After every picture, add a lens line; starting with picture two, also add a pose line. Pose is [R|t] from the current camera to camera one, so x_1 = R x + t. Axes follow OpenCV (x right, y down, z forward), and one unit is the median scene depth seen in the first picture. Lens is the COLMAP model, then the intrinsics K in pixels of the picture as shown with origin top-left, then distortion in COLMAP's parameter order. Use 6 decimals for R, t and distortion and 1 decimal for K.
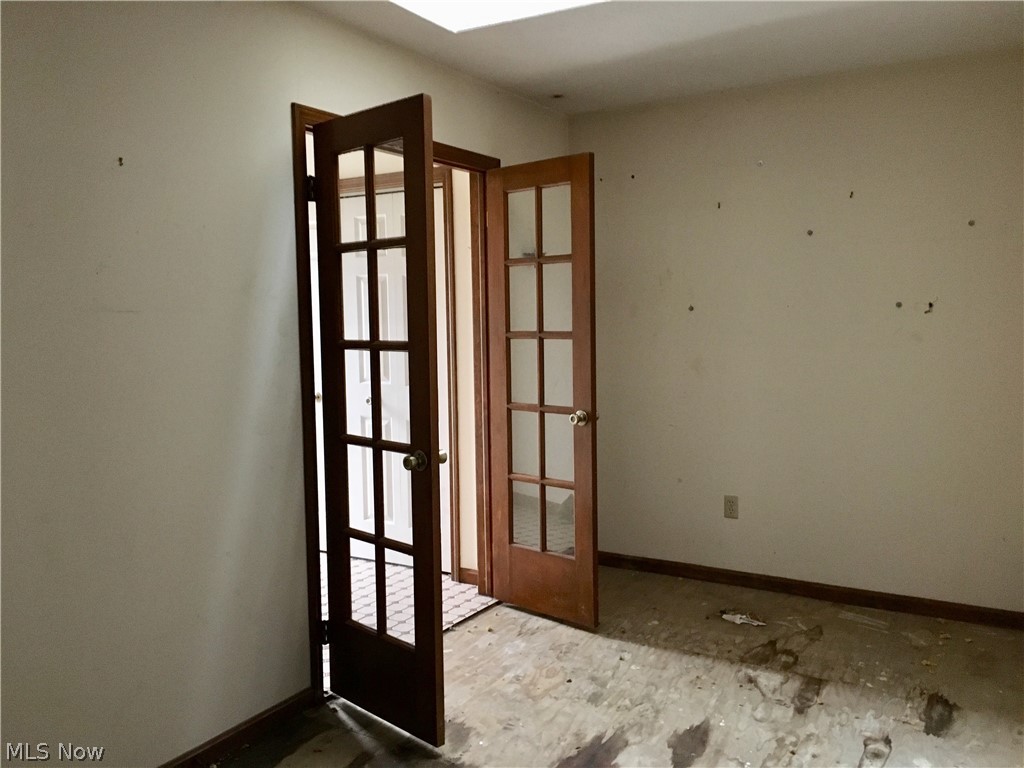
lens RADIAL K [[867.3, 0, 523.5], [0, 867.3, 381.9], [0, 0, 1]] dist [0.072237, -0.102307]
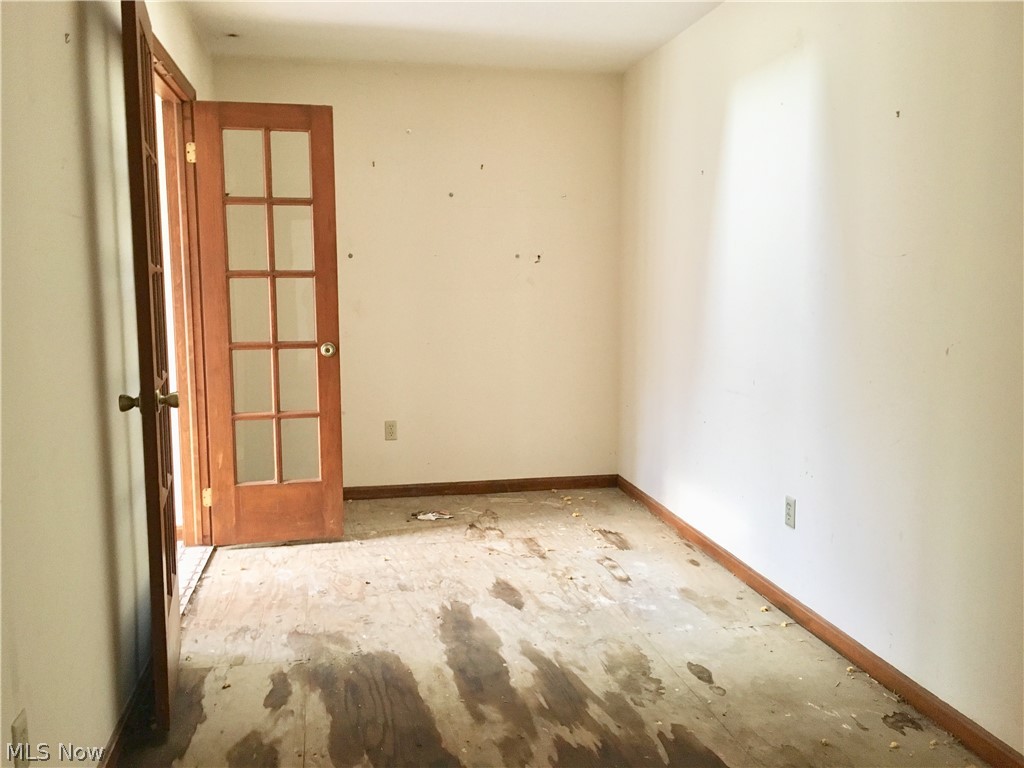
lens RADIAL K [[867.3, 0, 523.5], [0, 867.3, 381.9], [0, 0, 1]] dist [0.072237, -0.102307]
pose [[0.739360, -0.068797, 0.669786, -0.477685], [0.046096, 0.997604, 0.051584, 0.034766], [-0.671730, -0.007265, 0.740760, 0.040514]]
